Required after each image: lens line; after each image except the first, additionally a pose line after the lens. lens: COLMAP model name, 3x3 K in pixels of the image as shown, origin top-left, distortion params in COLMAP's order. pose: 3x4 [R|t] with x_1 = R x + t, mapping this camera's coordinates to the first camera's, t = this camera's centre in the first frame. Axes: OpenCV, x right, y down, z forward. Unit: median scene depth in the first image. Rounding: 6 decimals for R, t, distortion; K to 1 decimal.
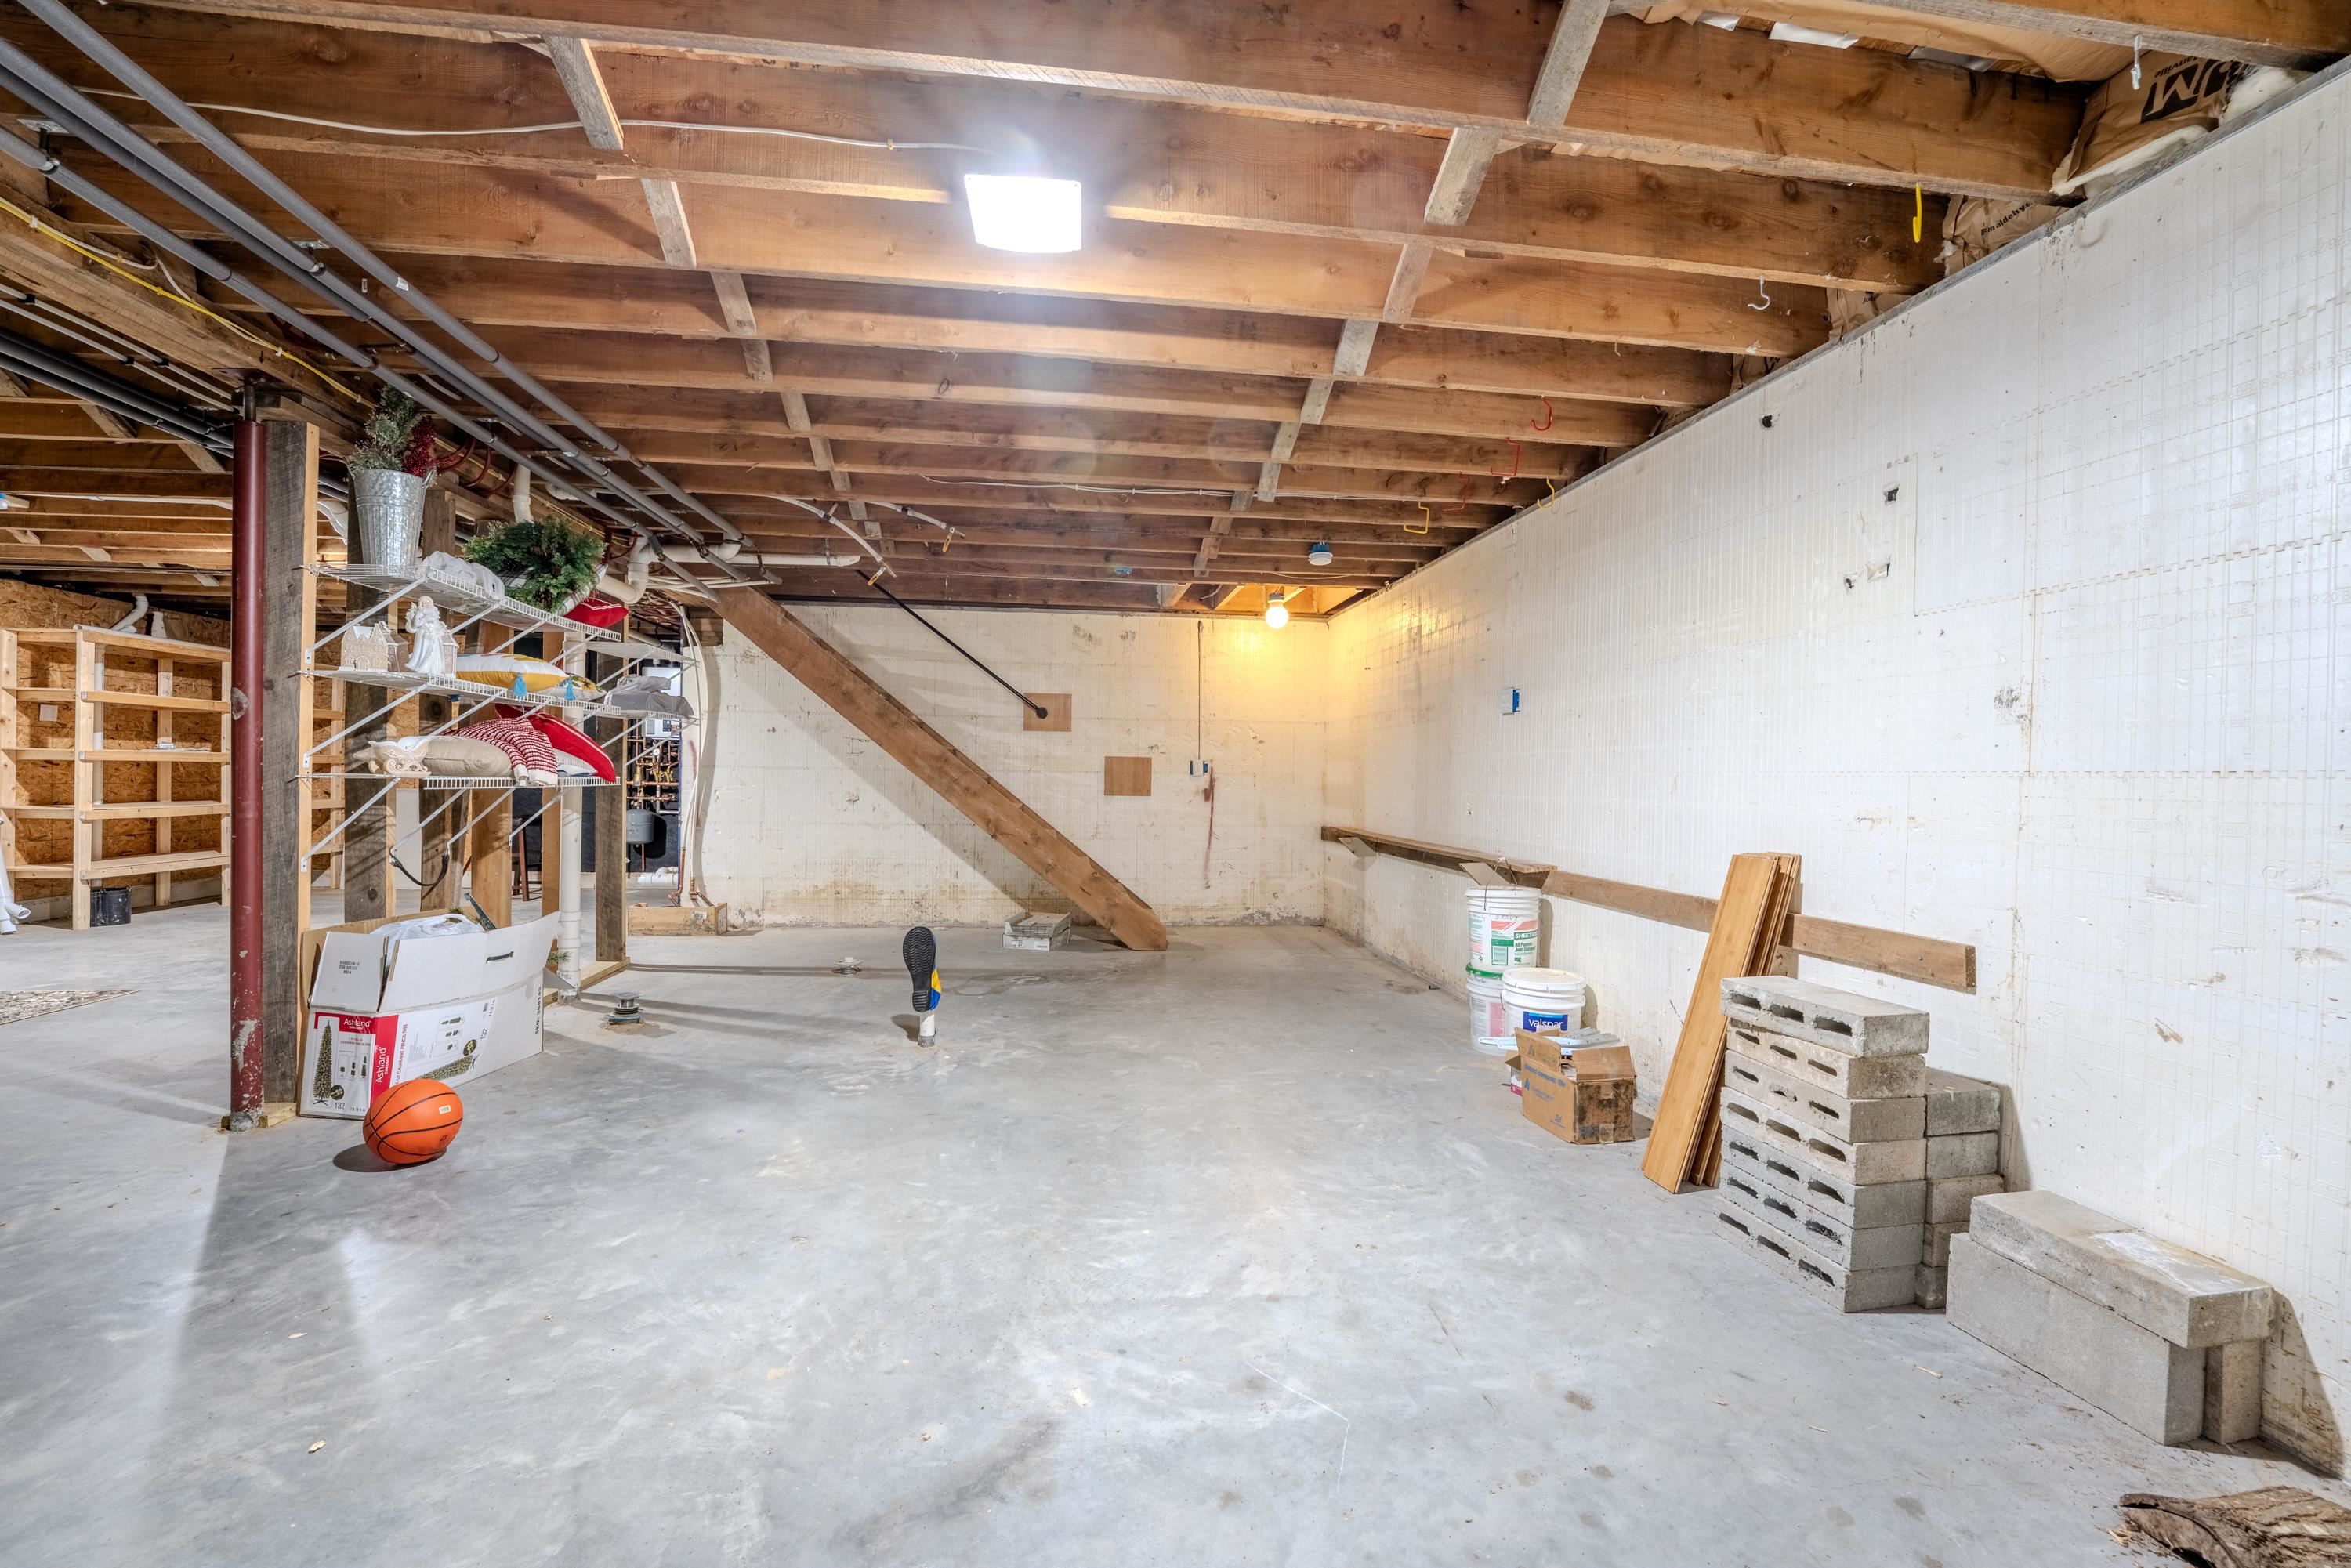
lens RADIAL K [[959.7, 0, 1175.7], [0, 959.7, 784.8], [0, 0, 1]] dist [-0.028298, 0.003867]
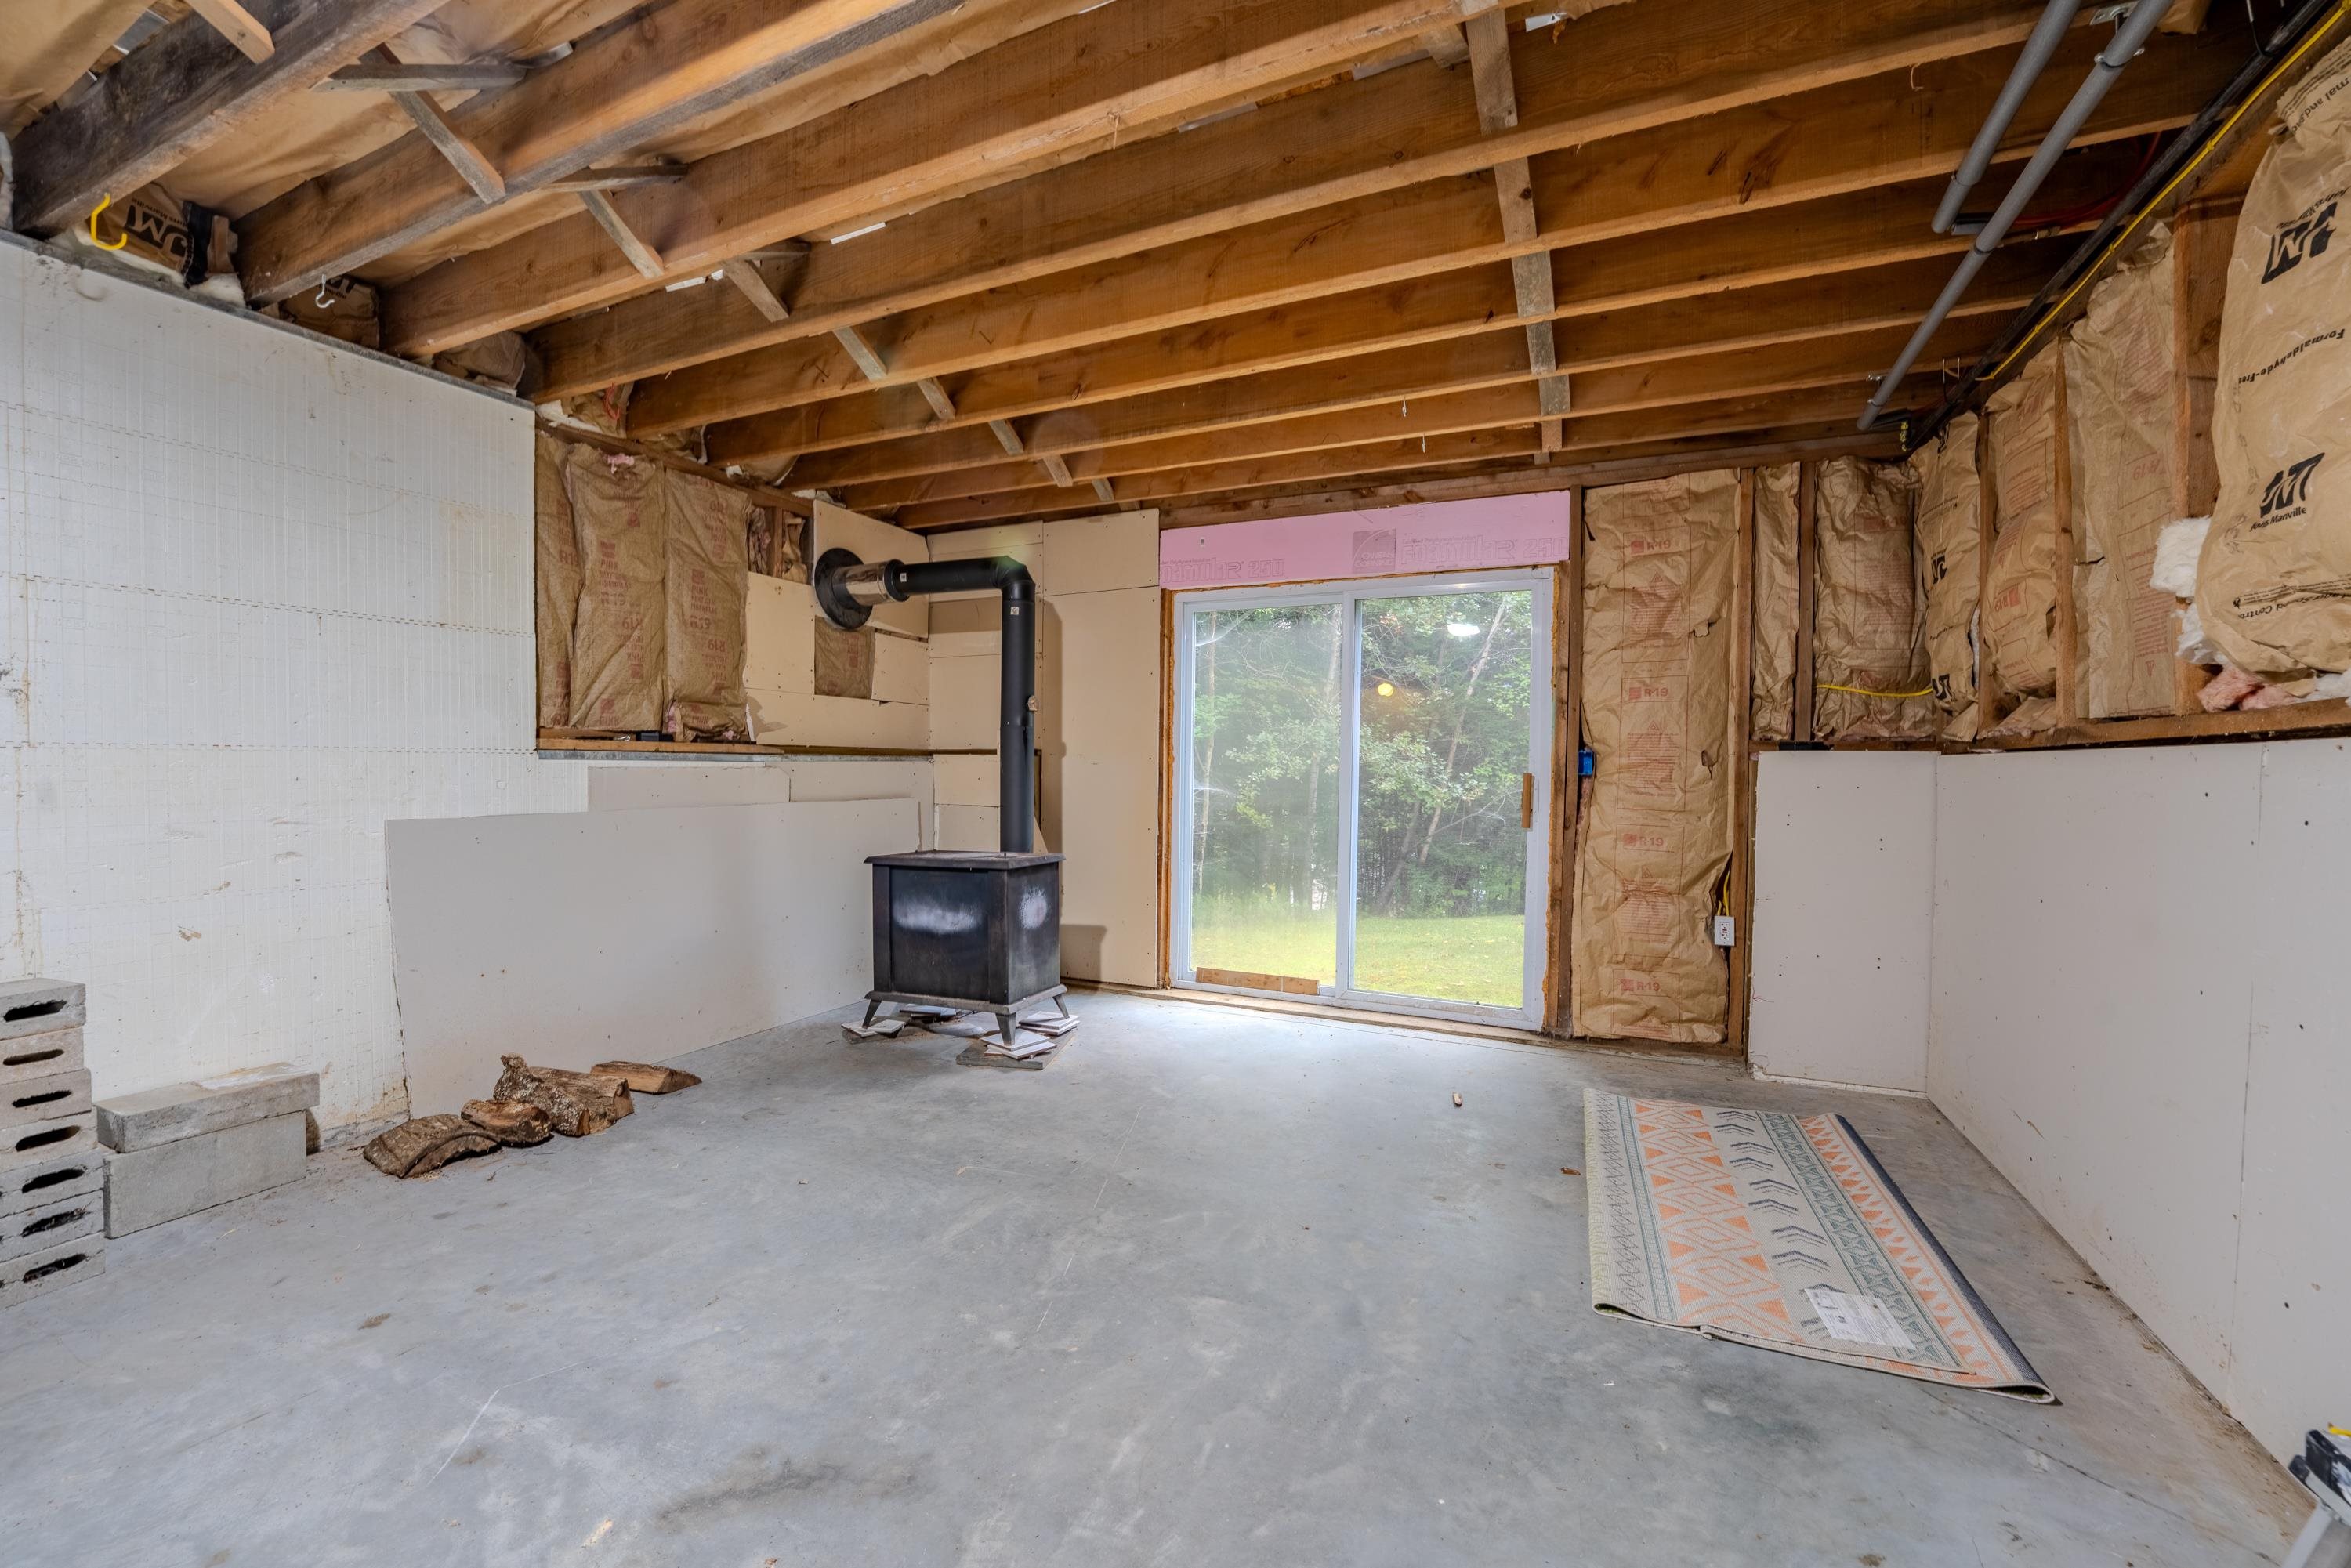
lens RADIAL K [[959.7, 0, 1180.3], [0, 959.7, 779.6], [0, 0, 1]] dist [-0.028298, 0.003867]
pose [[-0.839839, -0.028358, 0.542094, -0.502522], [-0.011794, 0.999352, 0.034007, -0.014993], [-0.542707, 0.022167, -0.839630, 0.748553]]
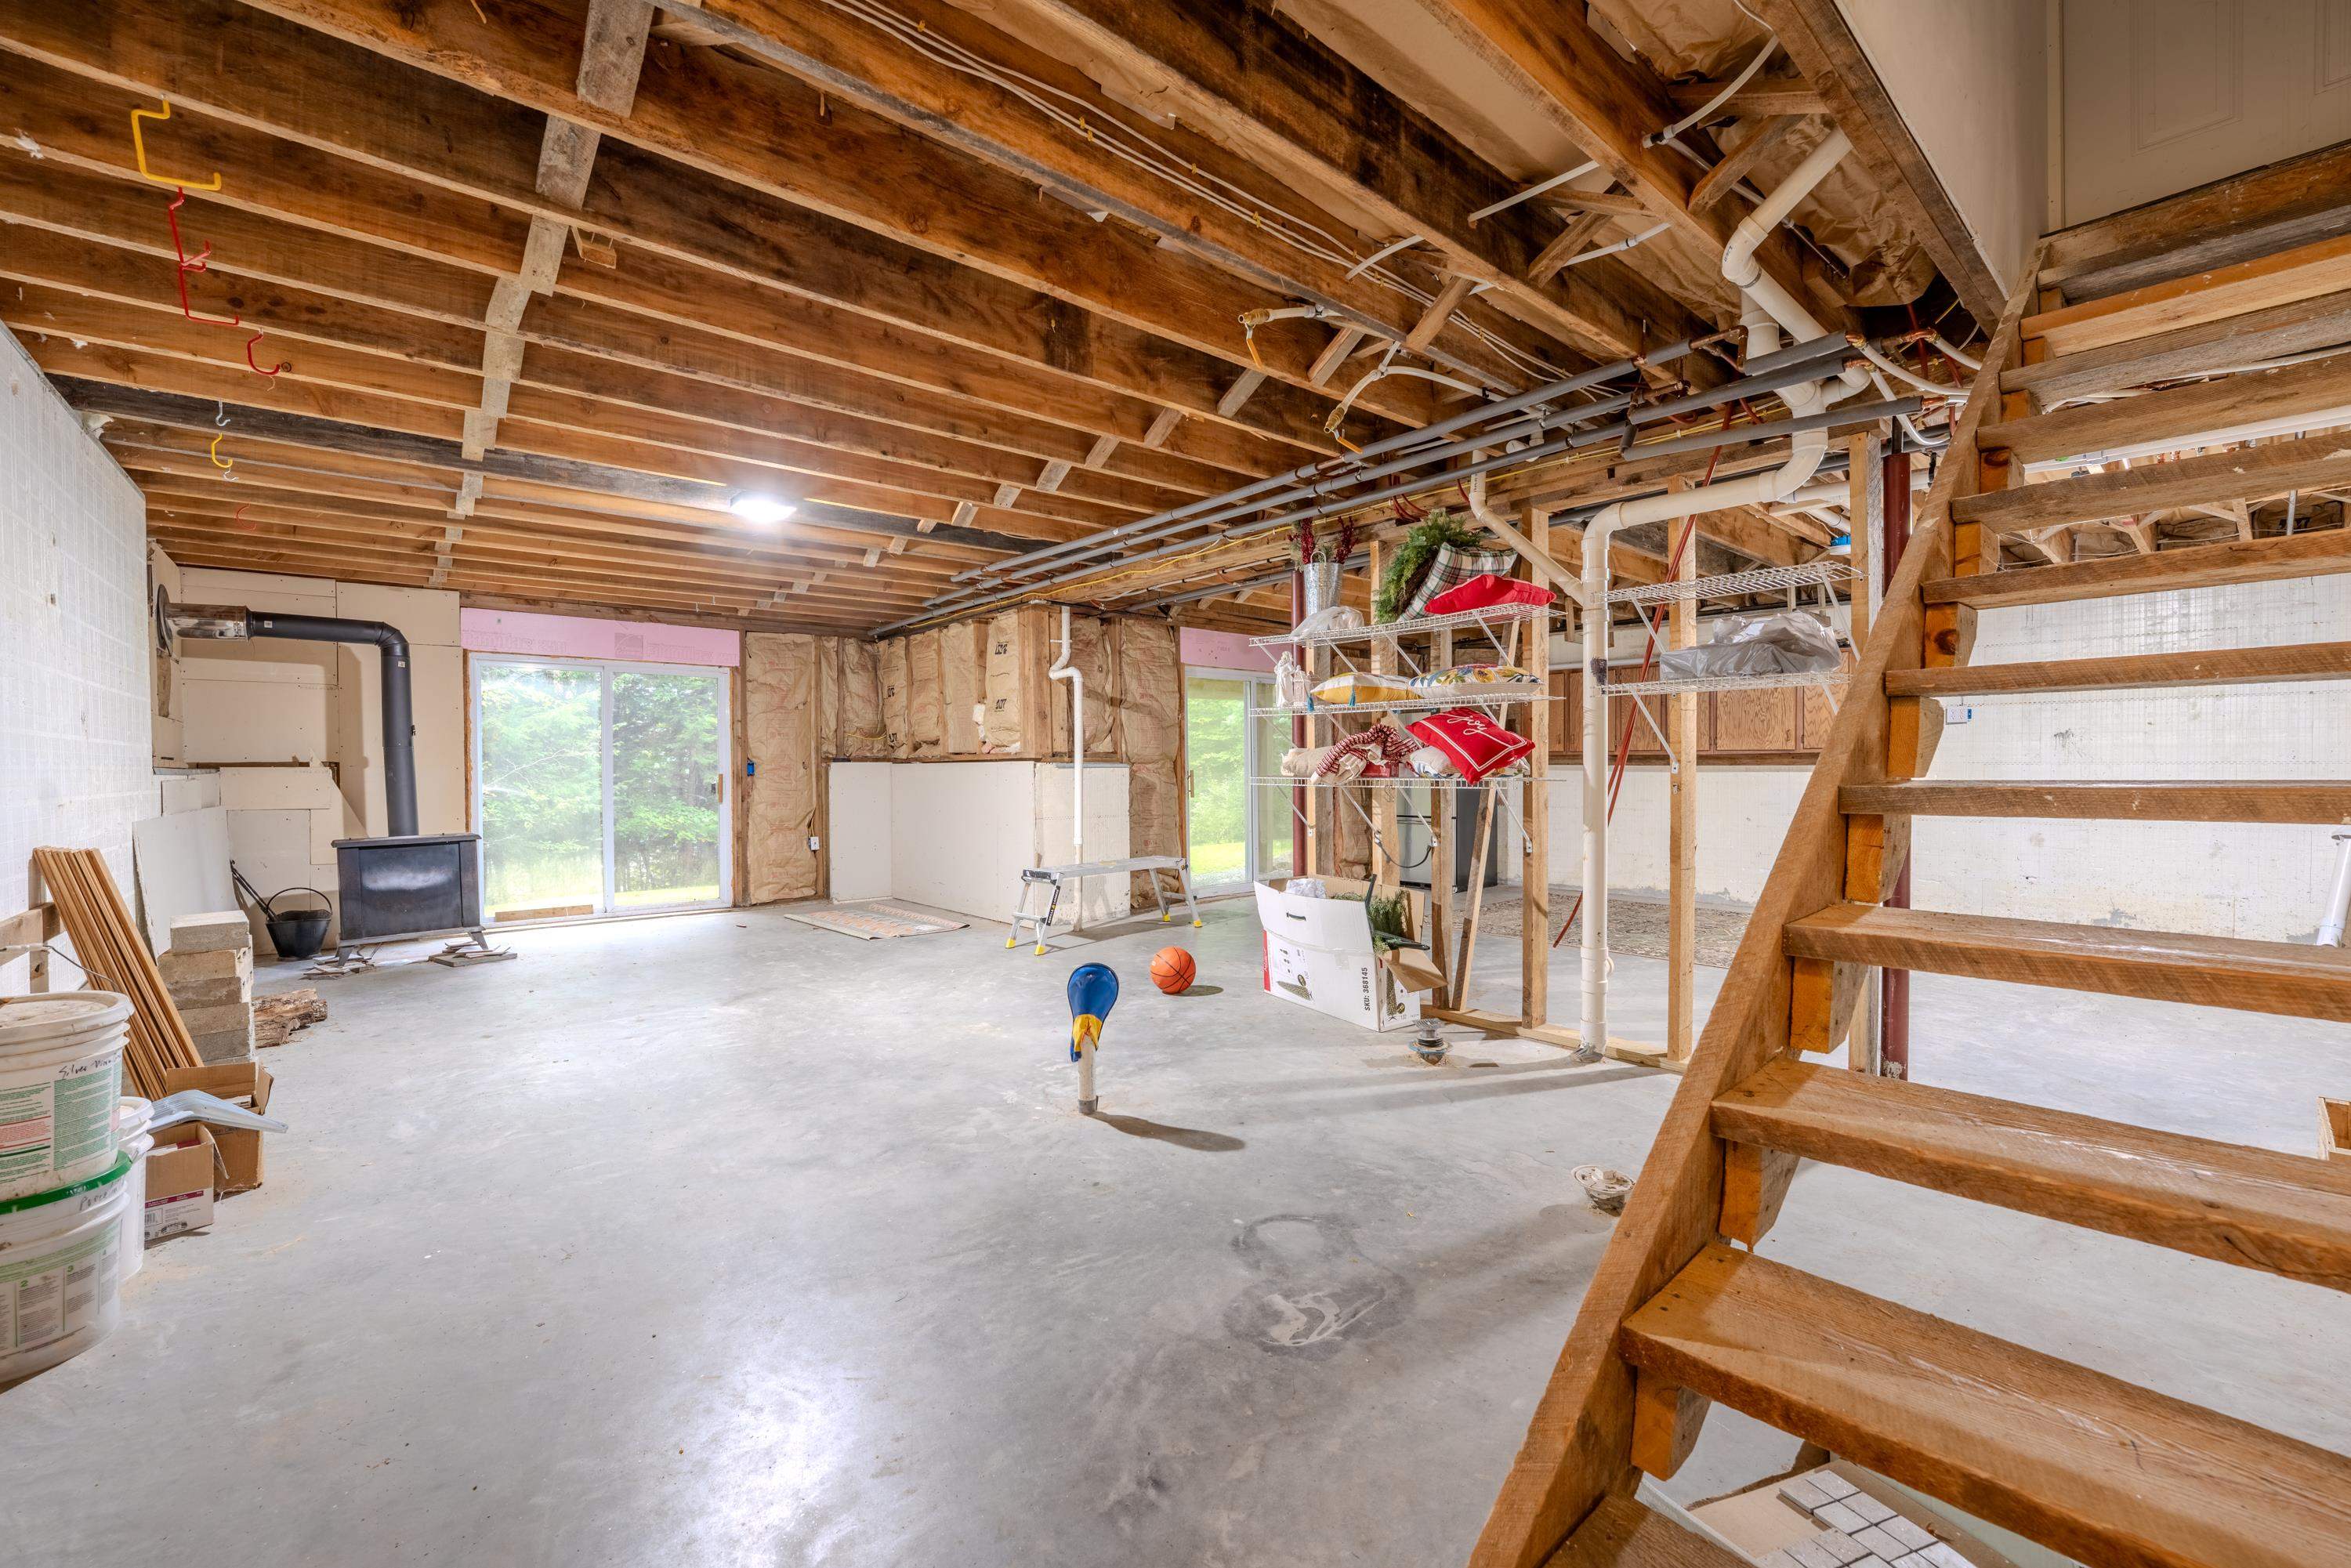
lens RADIAL K [[959.7, 0, 1172.8], [0, 959.7, 784.7], [0, 0, 1]] dist [-0.028298, 0.003867]
pose [[-0.841652, 0.000745, -0.540019, 0.139683], [-0.012933, 0.999684, 0.021536, -0.025587], [0.539865, 0.025109, -0.841377, 2.103708]]
